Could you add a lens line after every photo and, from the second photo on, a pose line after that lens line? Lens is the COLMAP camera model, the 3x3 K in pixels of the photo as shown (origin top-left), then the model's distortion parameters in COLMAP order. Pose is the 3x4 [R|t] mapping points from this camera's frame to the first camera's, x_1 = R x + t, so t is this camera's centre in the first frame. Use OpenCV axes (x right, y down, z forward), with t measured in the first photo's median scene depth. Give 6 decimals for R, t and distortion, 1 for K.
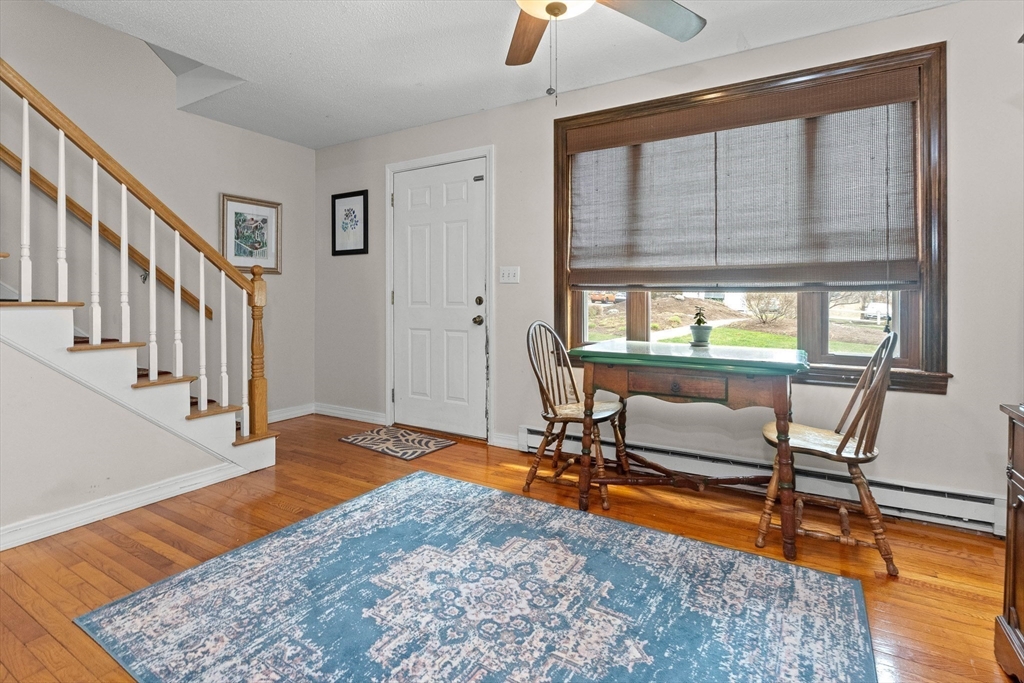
lens RADIAL K [[494.5, 0, 517.3], [0, 494.5, 297.3], [0, 0, 1]] dist [-0.003063, -0.000165]
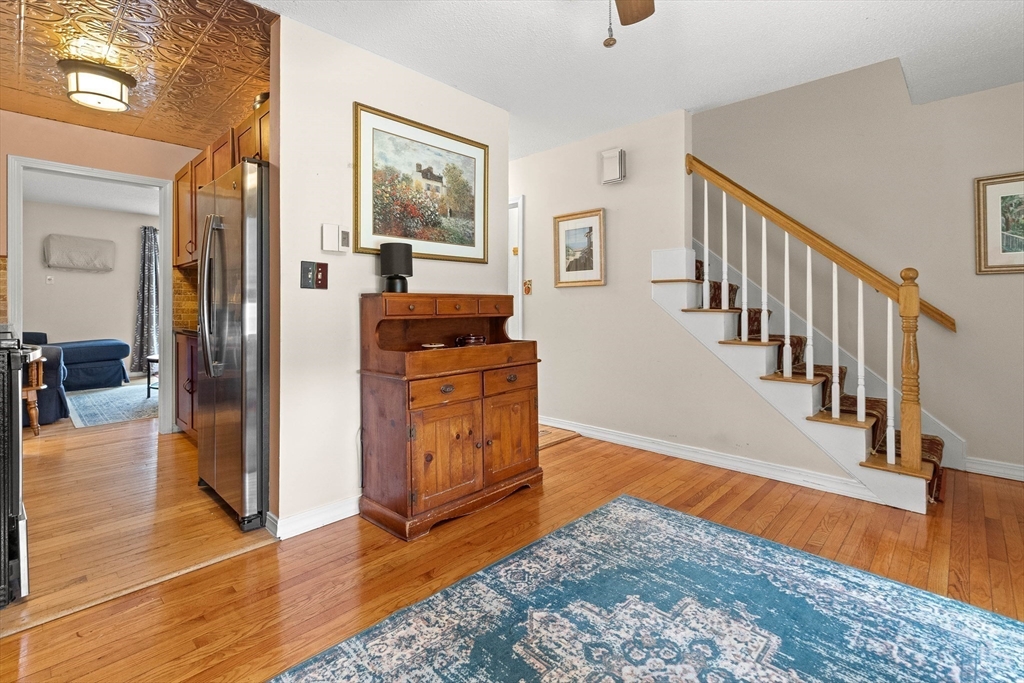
lens RADIAL K [[472.6, 0, 519.8], [0, 472.6, 307.7], [0, 0, 1]] dist [0.001281, 0.000420]
pose [[-0.226086, 0.004212, -0.974098, 0.659273], [0.002673, 0.999990, 0.003703, -0.003677], [0.974104, -0.001766, -0.226095, 0.857665]]
